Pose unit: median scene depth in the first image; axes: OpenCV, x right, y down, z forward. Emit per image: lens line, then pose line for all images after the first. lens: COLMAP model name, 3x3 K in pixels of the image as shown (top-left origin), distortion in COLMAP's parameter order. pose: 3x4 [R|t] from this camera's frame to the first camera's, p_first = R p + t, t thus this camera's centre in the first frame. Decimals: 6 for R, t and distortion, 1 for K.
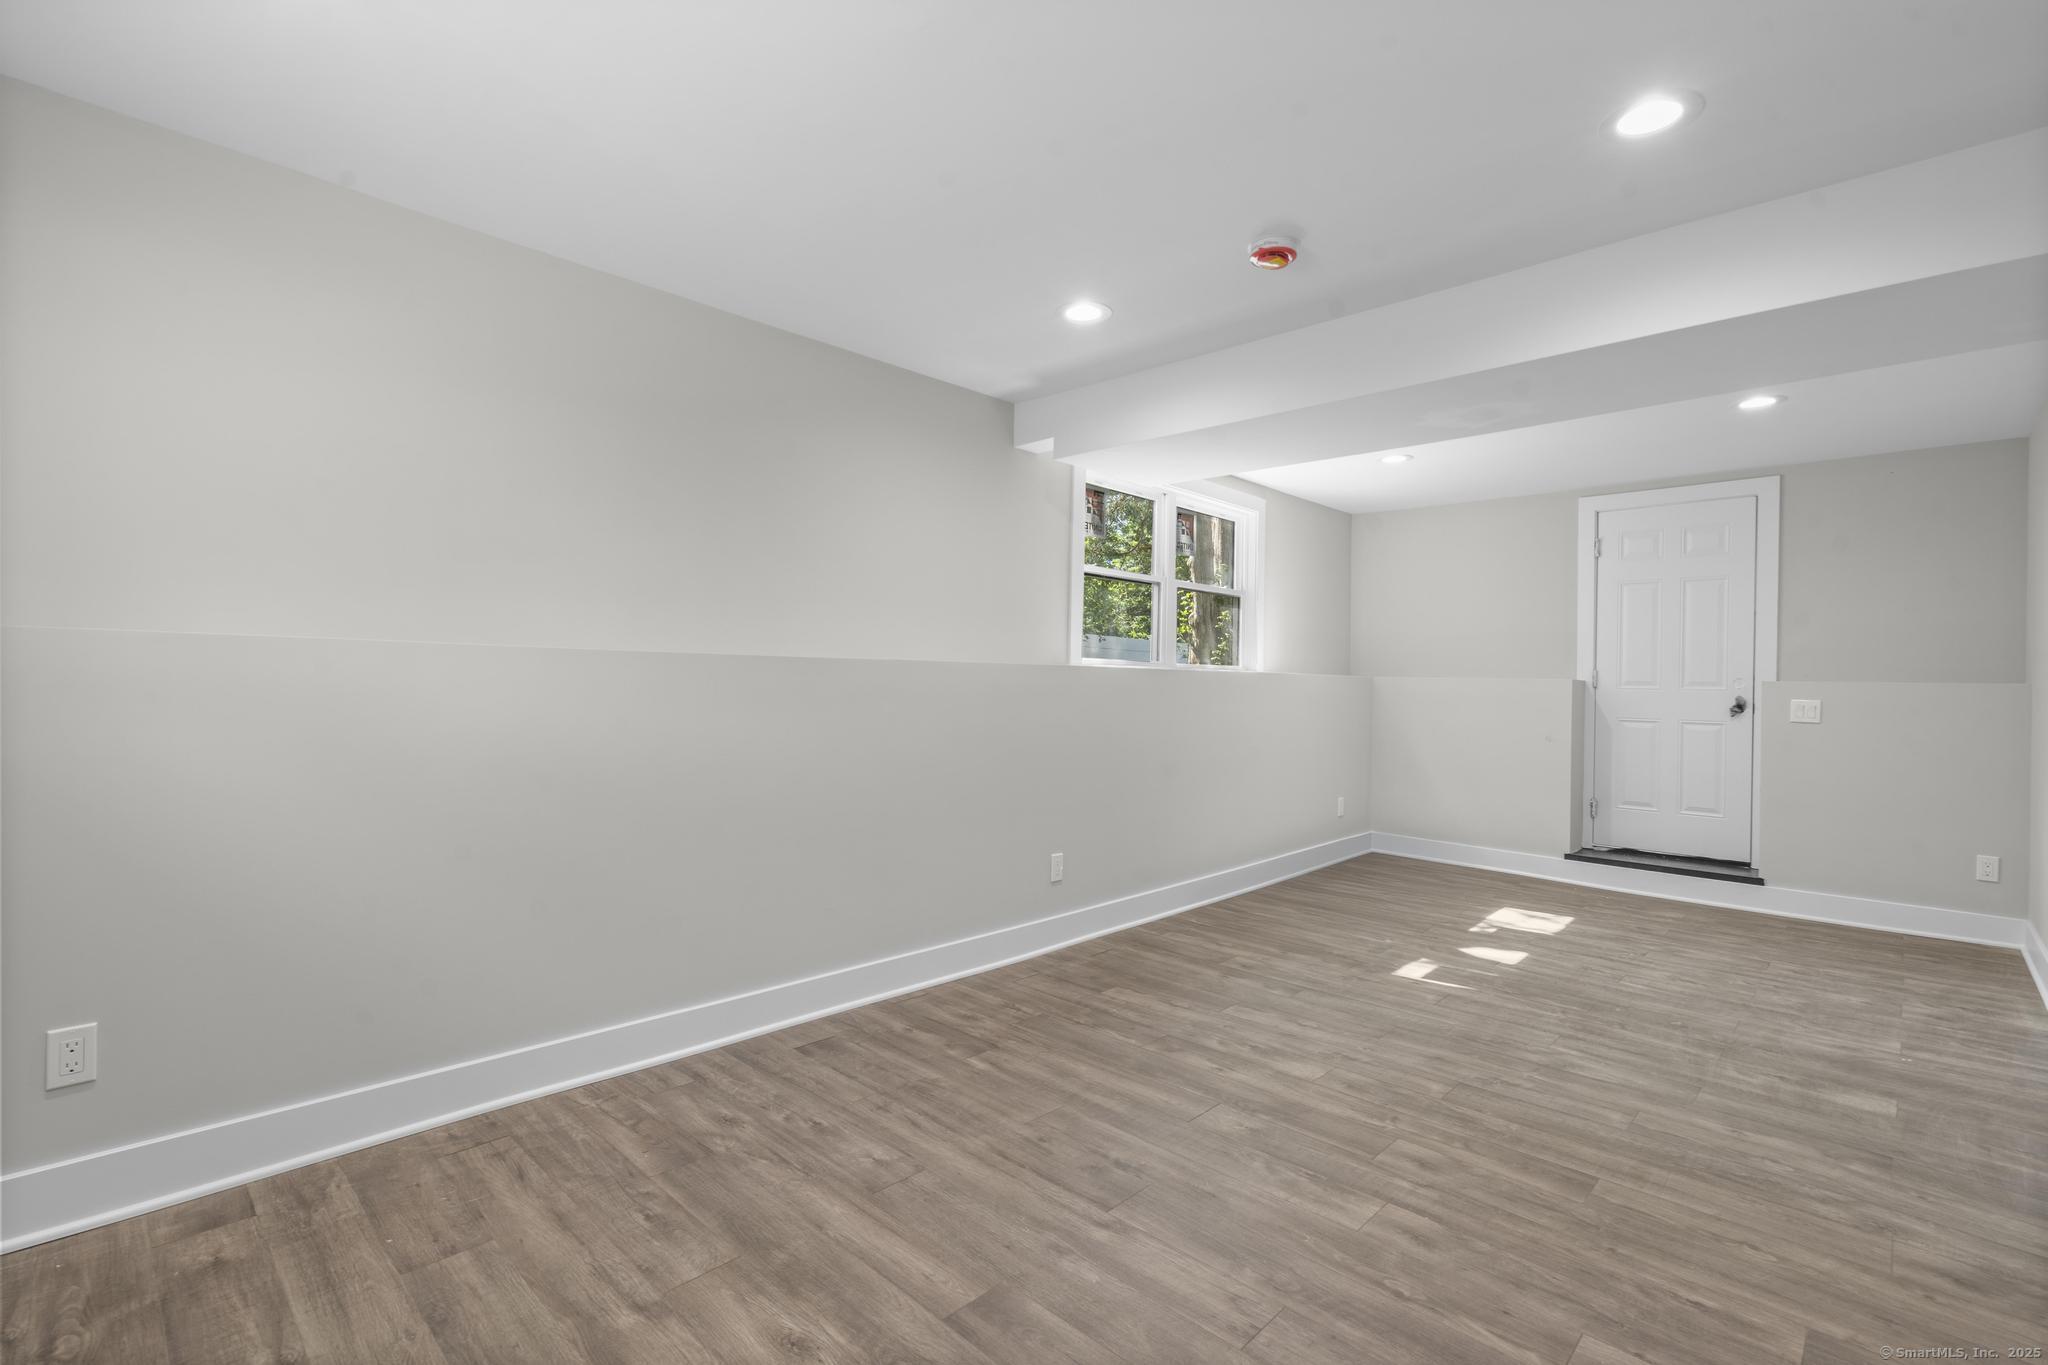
lens RADIAL K [[924.4, 0, 1017.5], [0, 924.4, 680.1], [0, 0, 1]] dist [-0.005329, 0.000121]
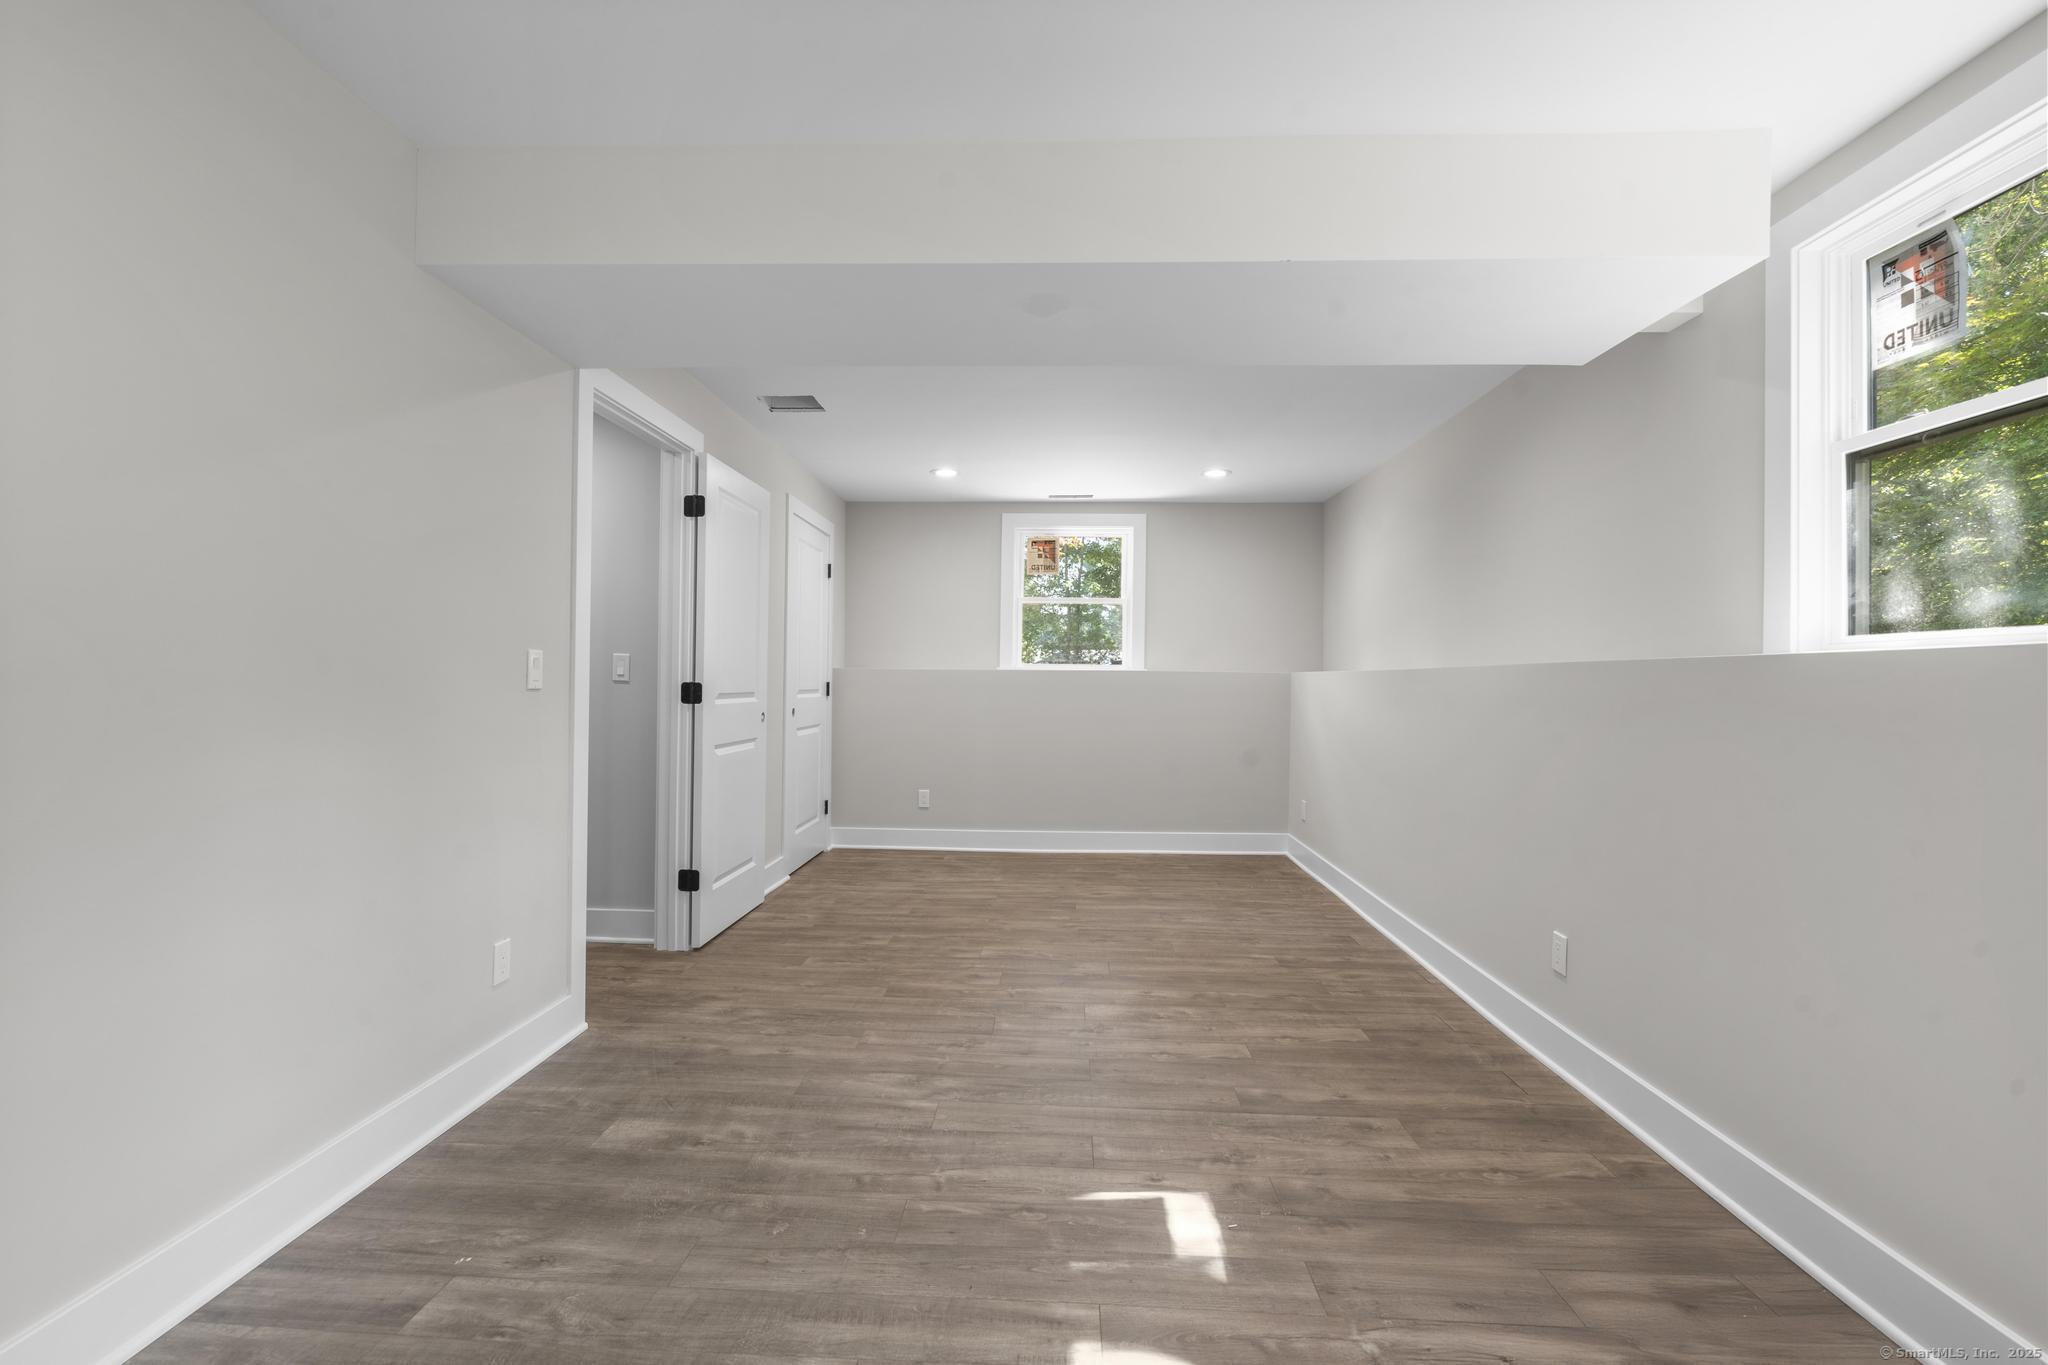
lens RADIAL K [[924.4, 0, 1023.3], [0, 924.4, 683.3], [0, 0, 1]] dist [-0.005329, 0.000121]
pose [[-0.749536, -0.024253, -0.661519, 1.141796], [-0.021785, 0.999691, -0.011967, 0.024268], [0.661605, 0.005441, -0.749833, 1.769322]]
